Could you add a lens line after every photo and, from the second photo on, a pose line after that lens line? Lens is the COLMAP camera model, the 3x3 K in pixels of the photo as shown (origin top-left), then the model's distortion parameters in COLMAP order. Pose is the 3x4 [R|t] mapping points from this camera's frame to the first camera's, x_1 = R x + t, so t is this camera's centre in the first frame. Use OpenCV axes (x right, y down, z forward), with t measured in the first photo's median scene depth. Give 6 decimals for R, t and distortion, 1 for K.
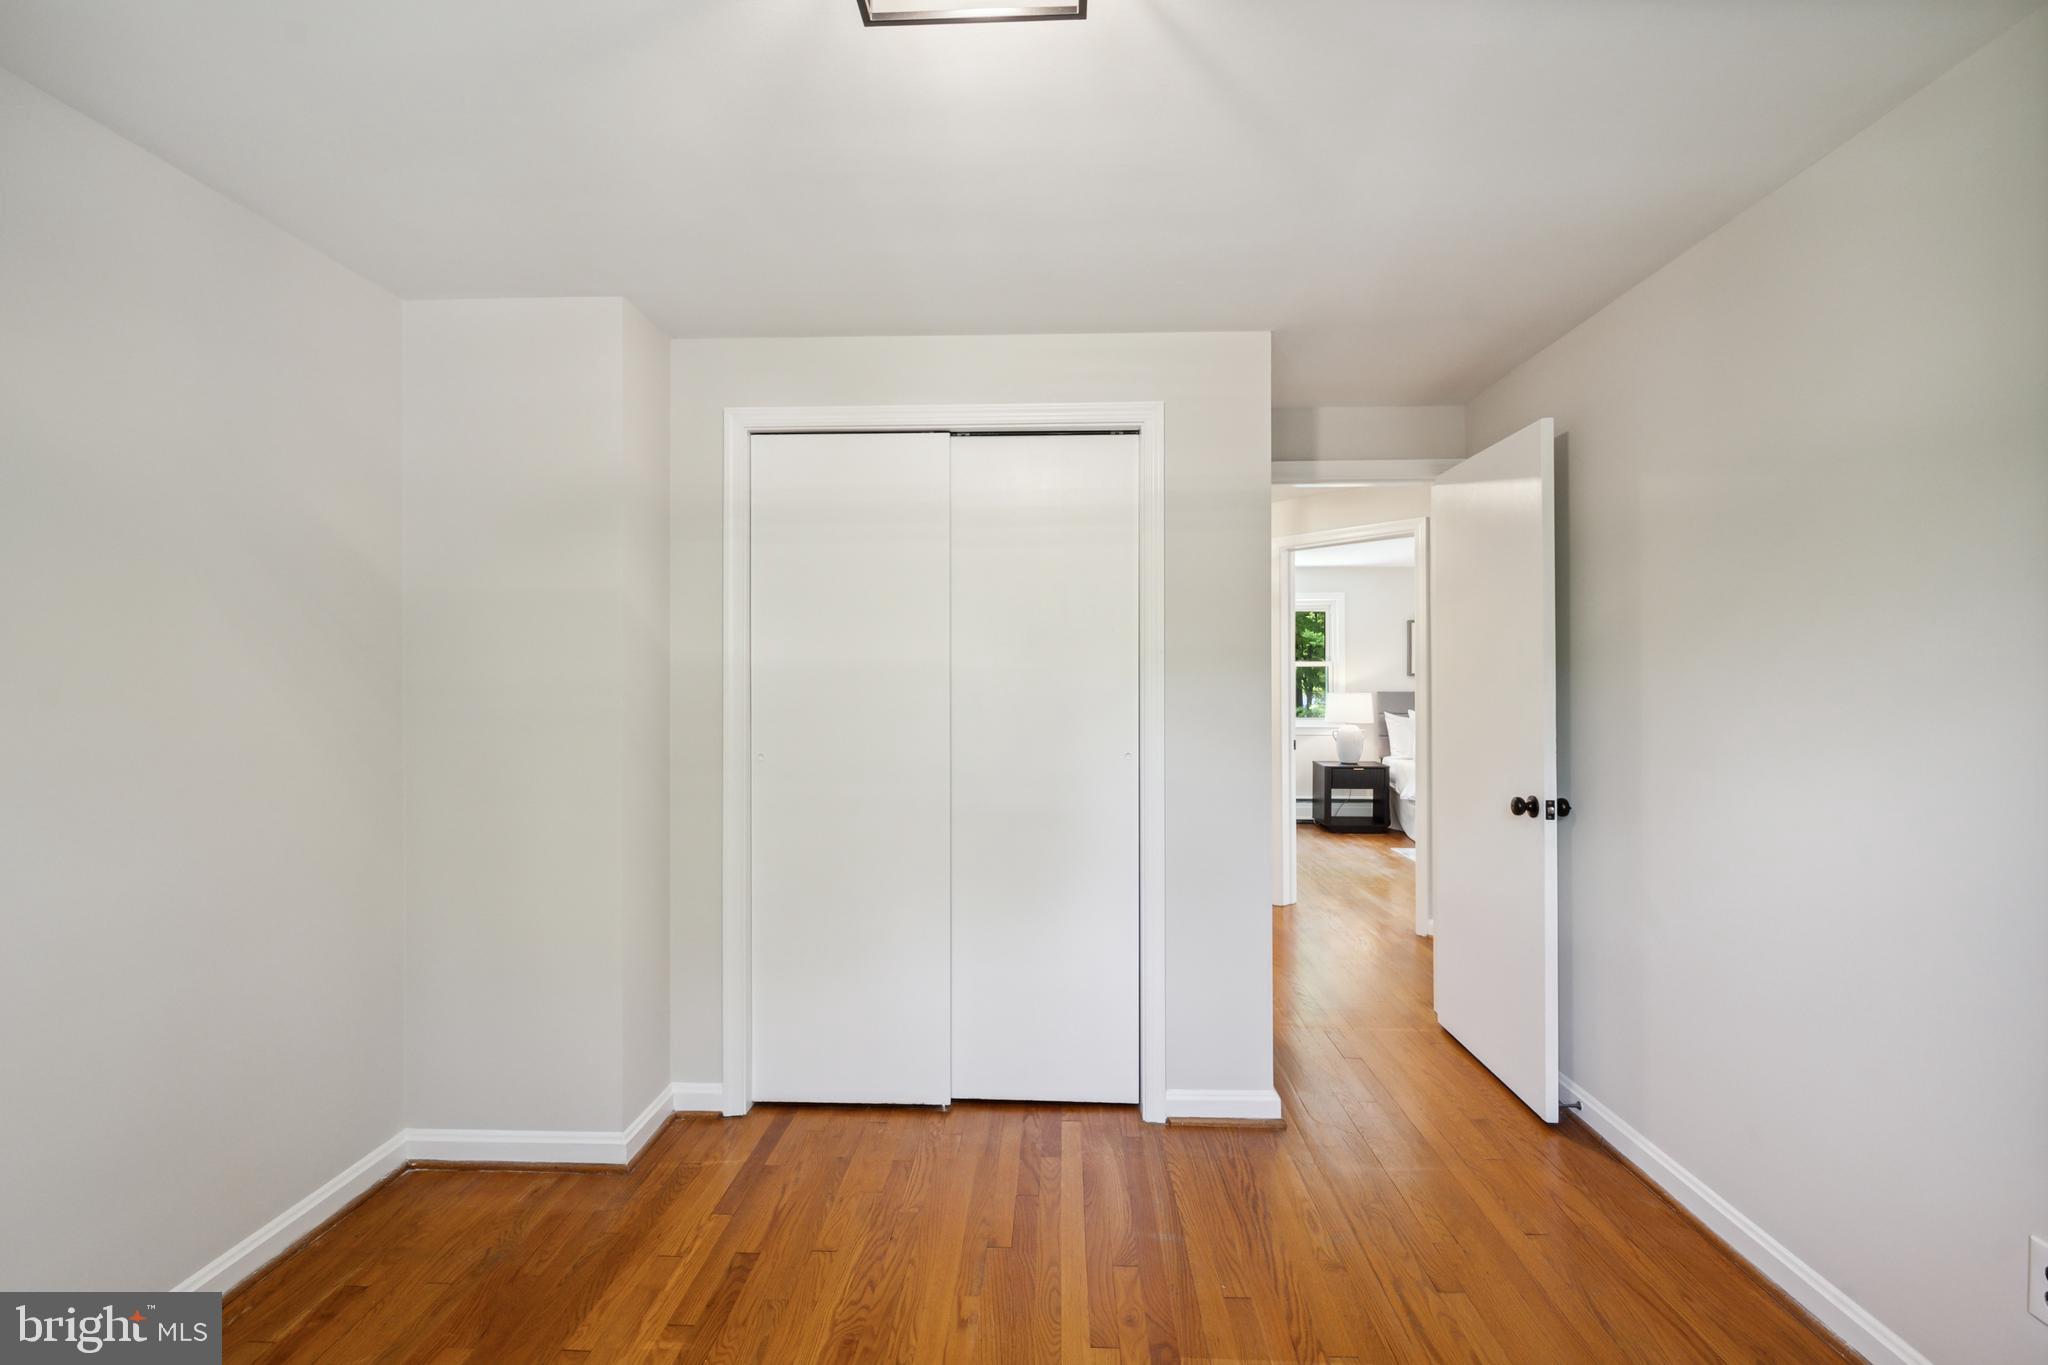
lens RADIAL K [[886.5, 0, 1027.9], [0, 886.5, 680.9], [0, 0, 1]] dist [0.002629, 0.000055]
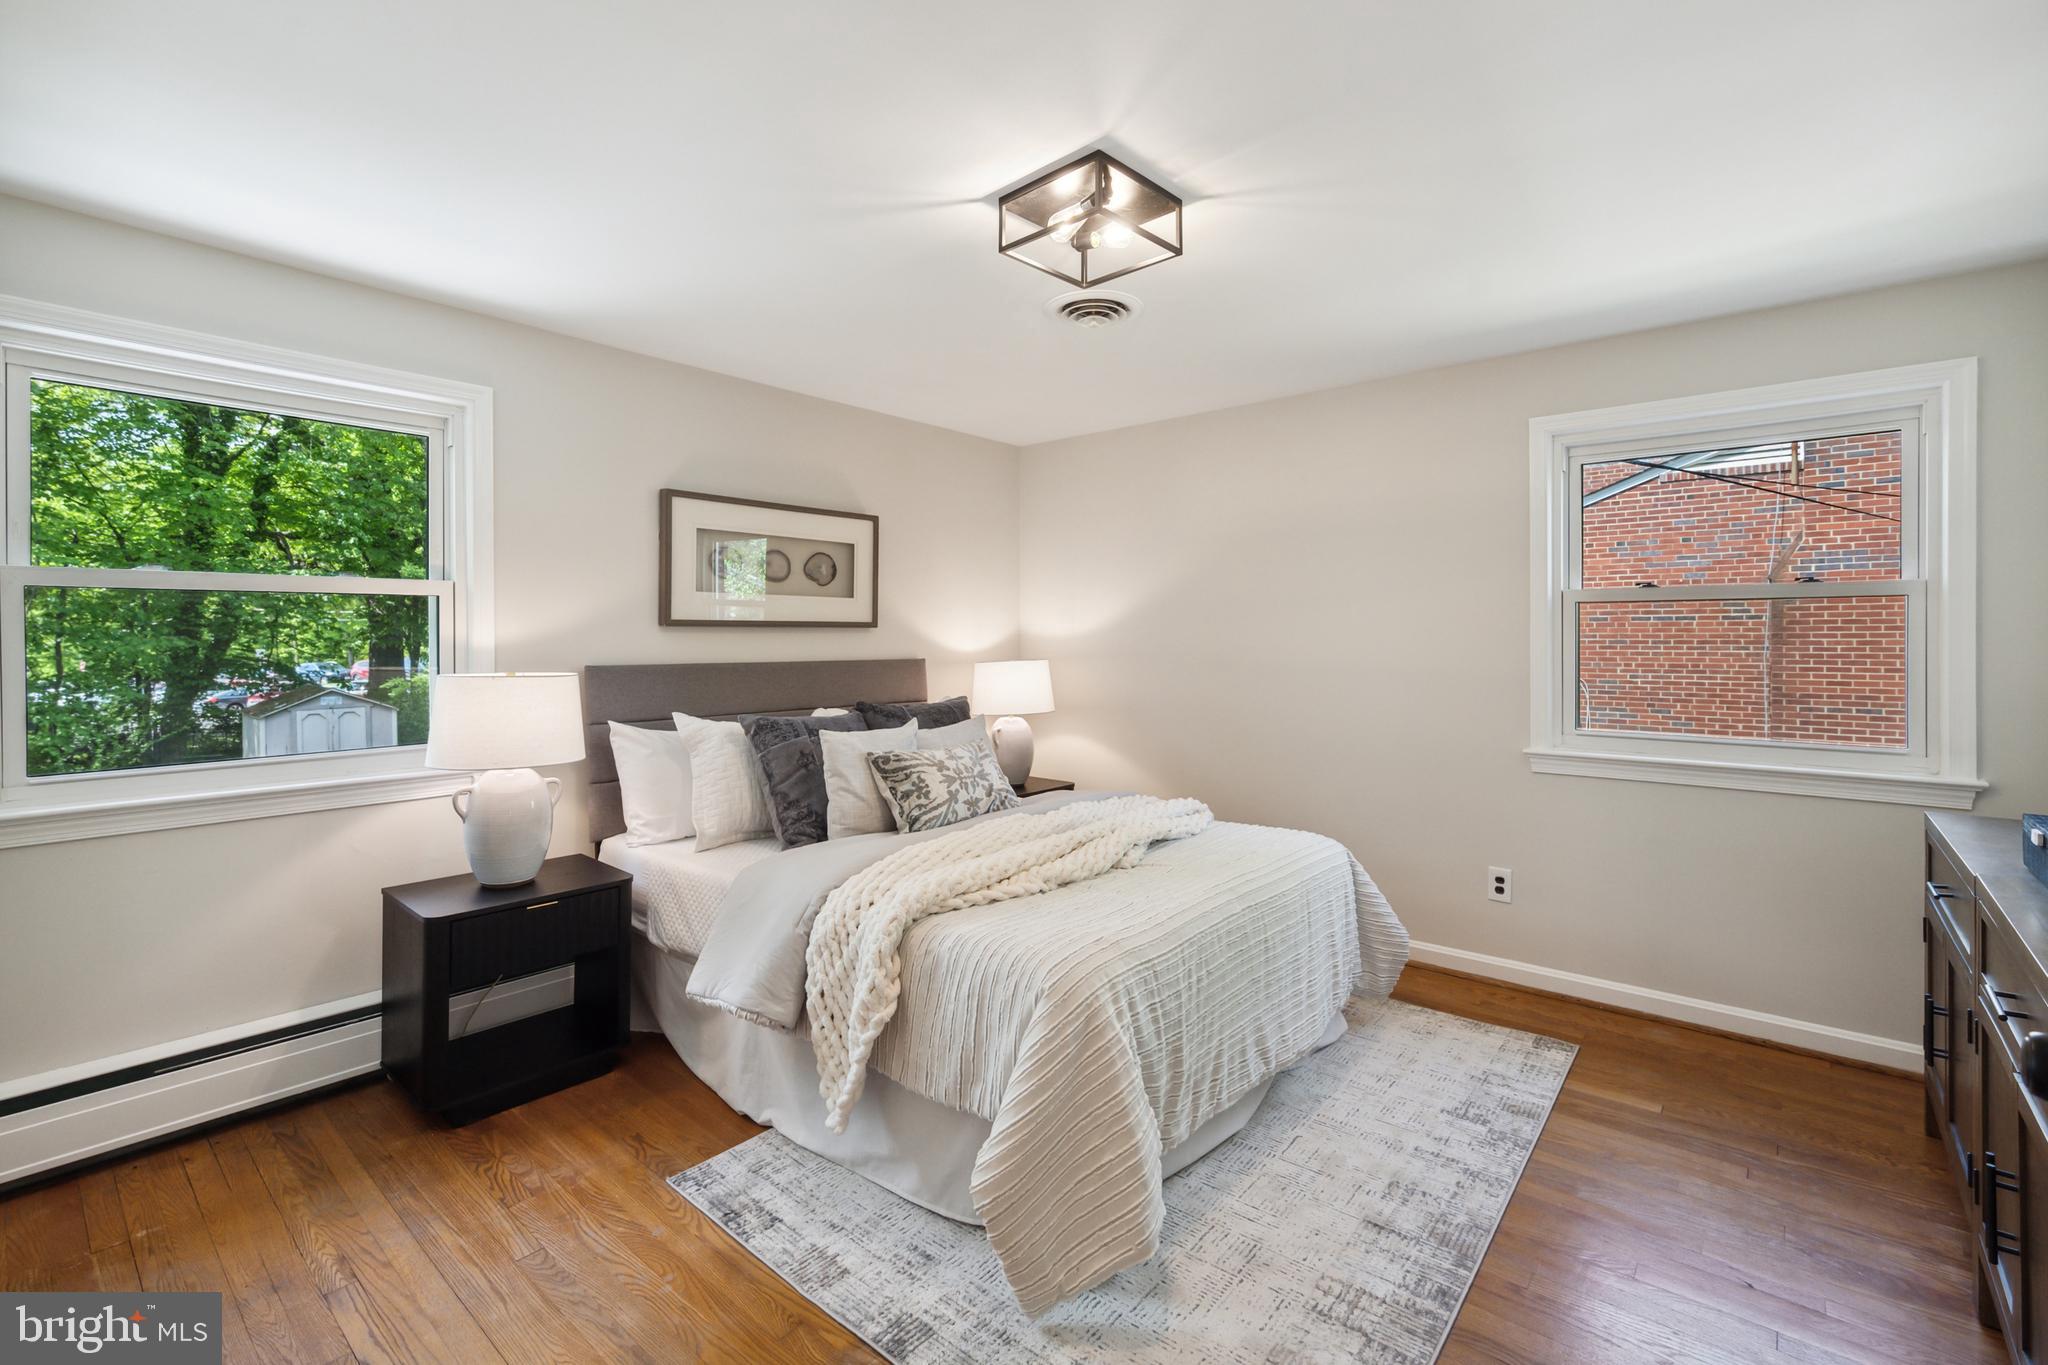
lens RADIAL K [[886.5, 0, 1055.7], [0, 886.5, 635.1], [0, 0, 1]] dist [0.002629, 0.000055]
pose [[0.596118, 0.000669, 0.802897, 0.211707], [-0.000372, 1.000000, -0.000556, -0.001451], [-0.802897, 0.000033, 0.596118, 0.621662]]
